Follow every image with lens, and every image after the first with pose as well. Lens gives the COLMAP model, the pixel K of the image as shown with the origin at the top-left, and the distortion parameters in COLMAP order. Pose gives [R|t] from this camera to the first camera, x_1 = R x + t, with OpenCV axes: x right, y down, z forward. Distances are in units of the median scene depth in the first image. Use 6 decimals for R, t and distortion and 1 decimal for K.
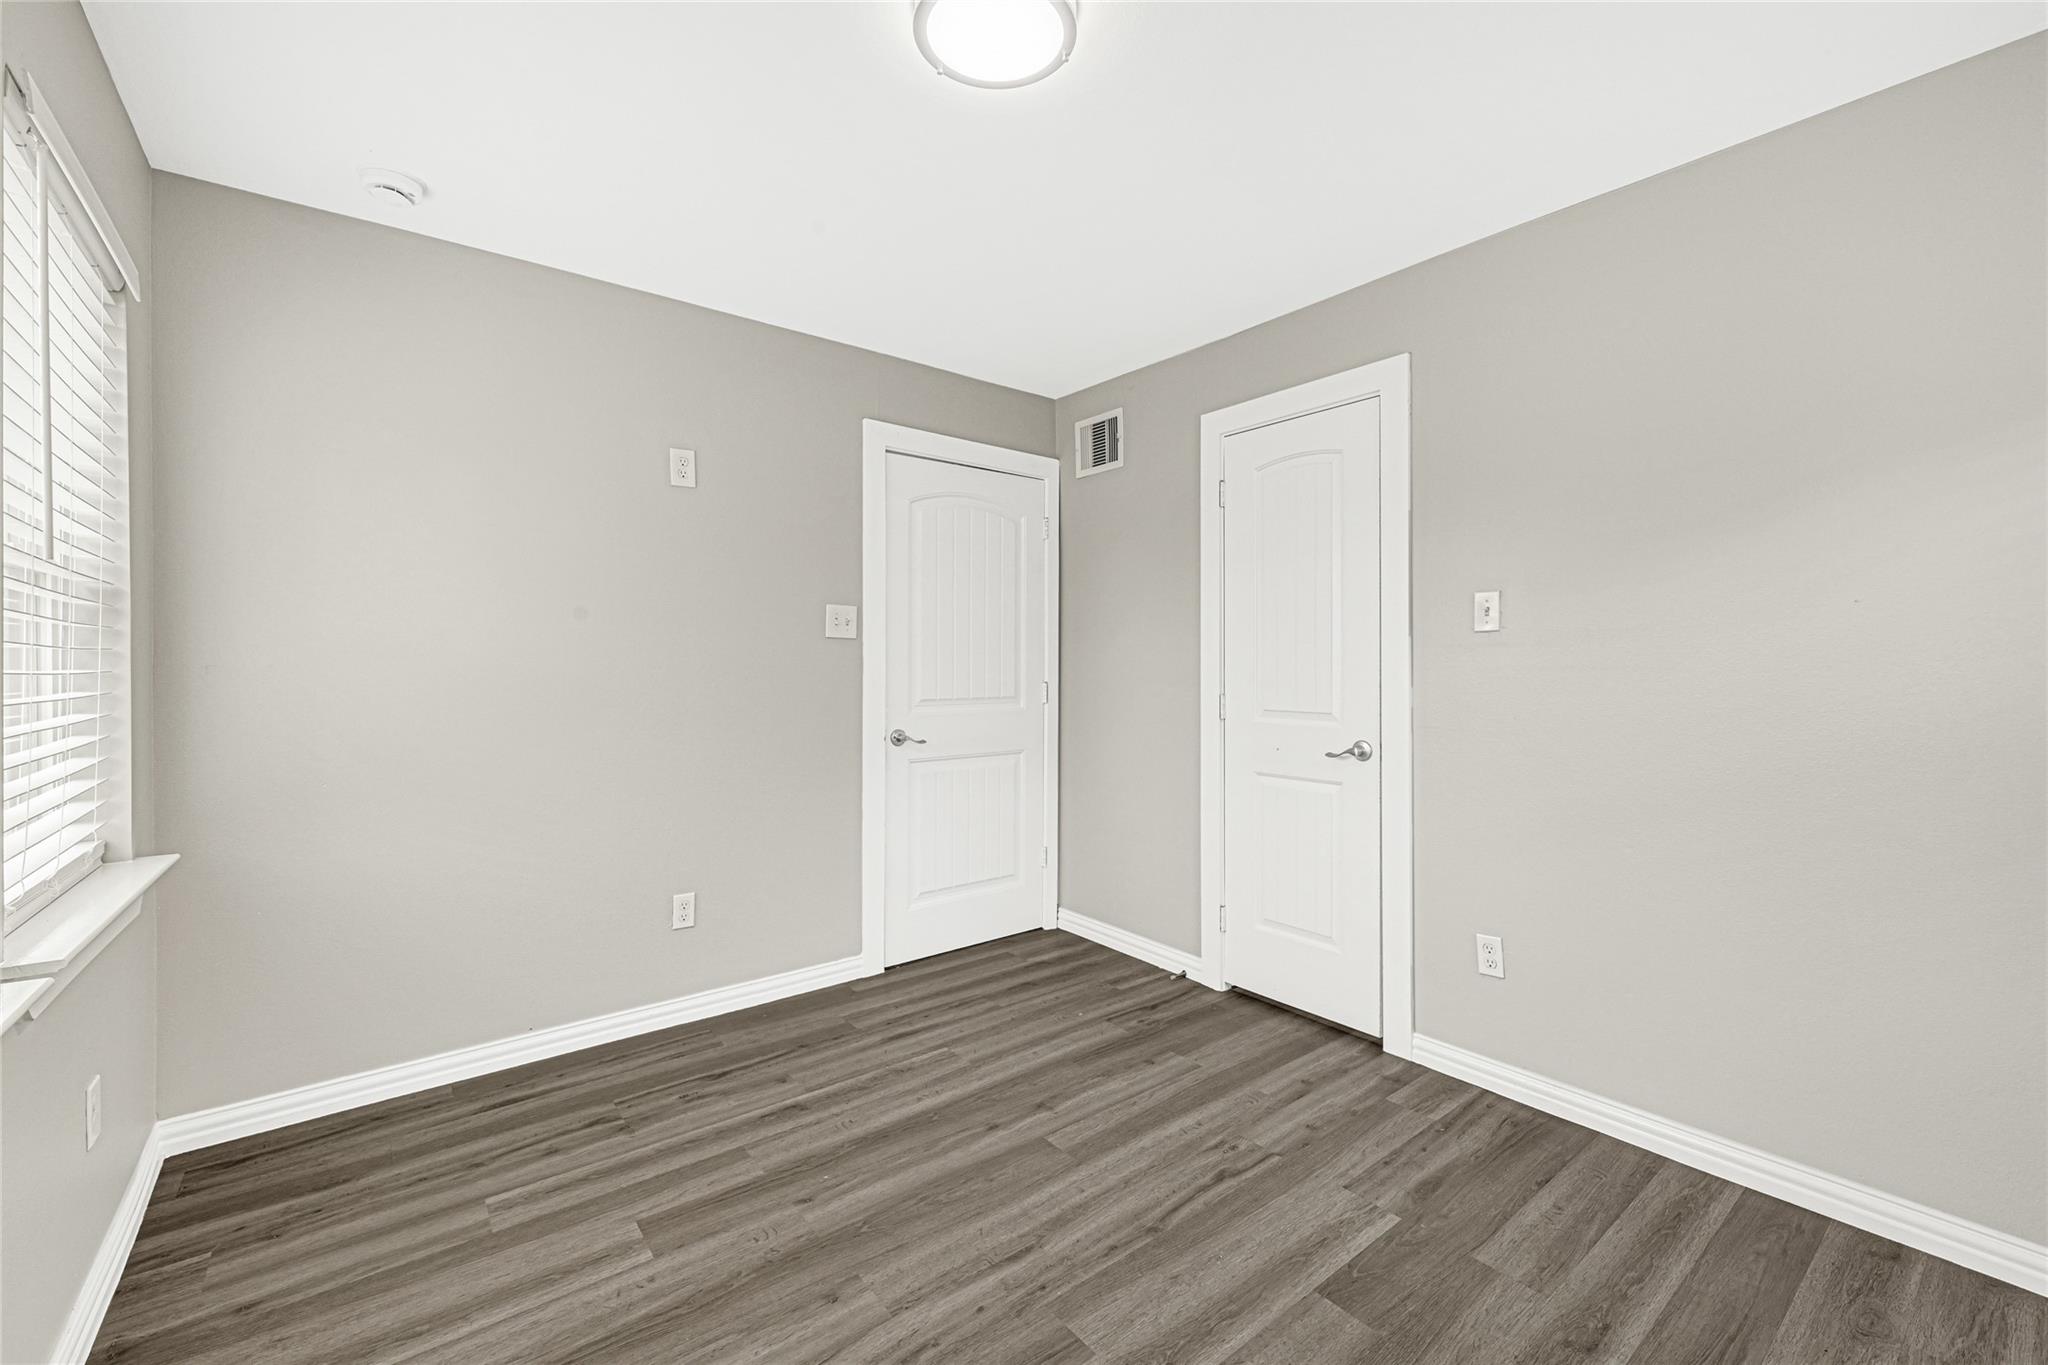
lens RADIAL K [[812.4, 0, 1033.1], [0, 812.4, 688.6], [0, 0, 1]] dist [-0.002866, 0.000769]
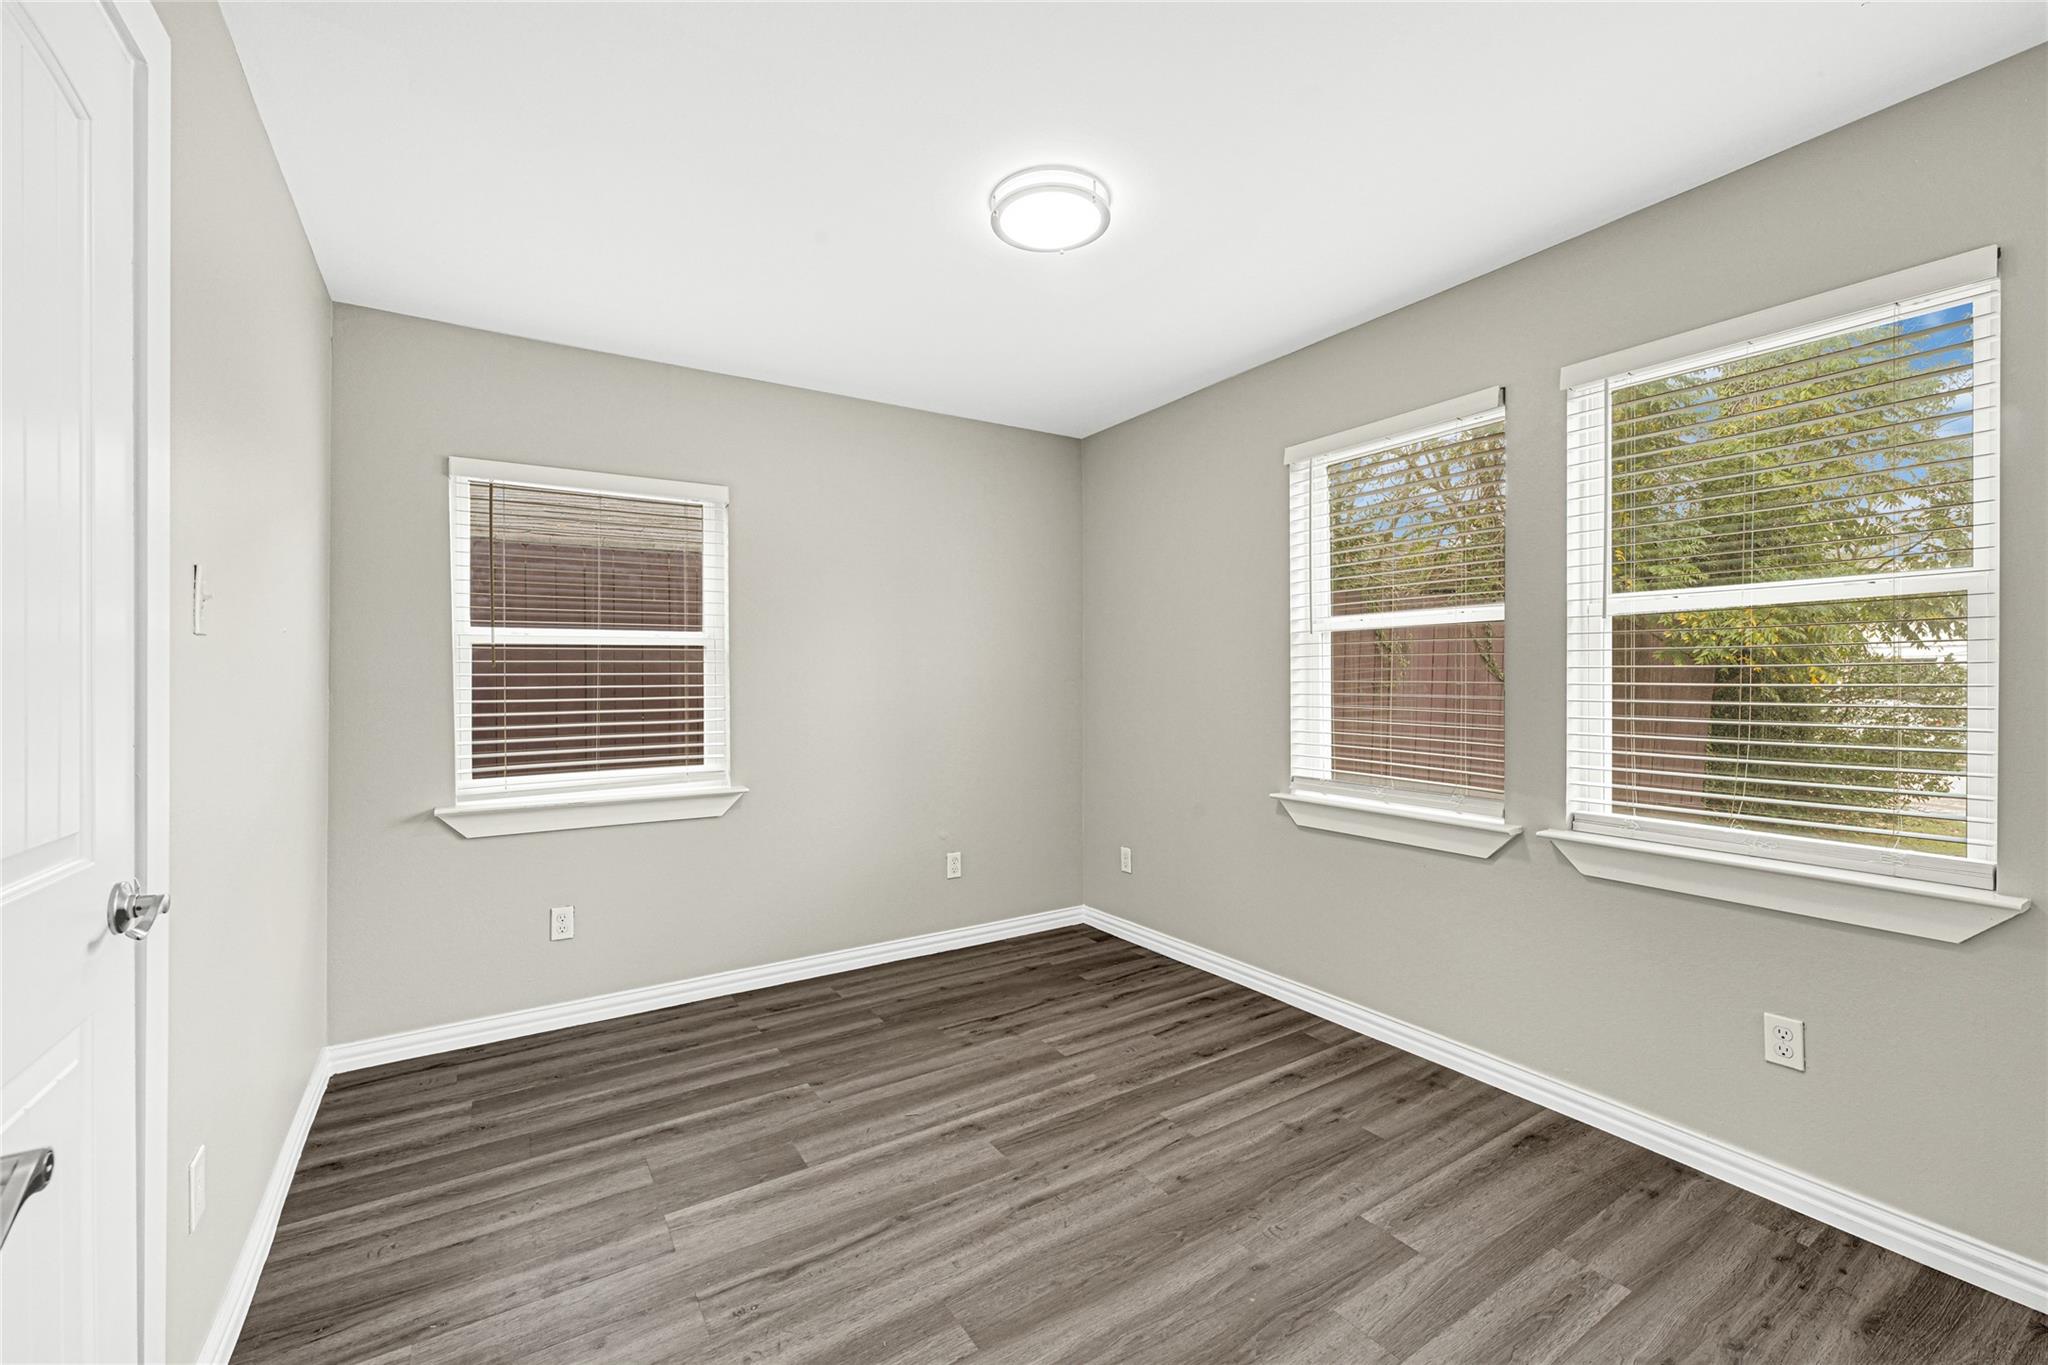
lens RADIAL K [[812.4, 0, 1019.7], [0, 812.4, 675.8], [0, 0, 1]] dist [-0.002866, 0.000769]
pose [[-0.993246, 0.006674, 0.115838, -0.130182], [0.009648, 0.999638, 0.025132, -0.065556], [-0.115628, 0.026079, -0.992950, 2.007587]]
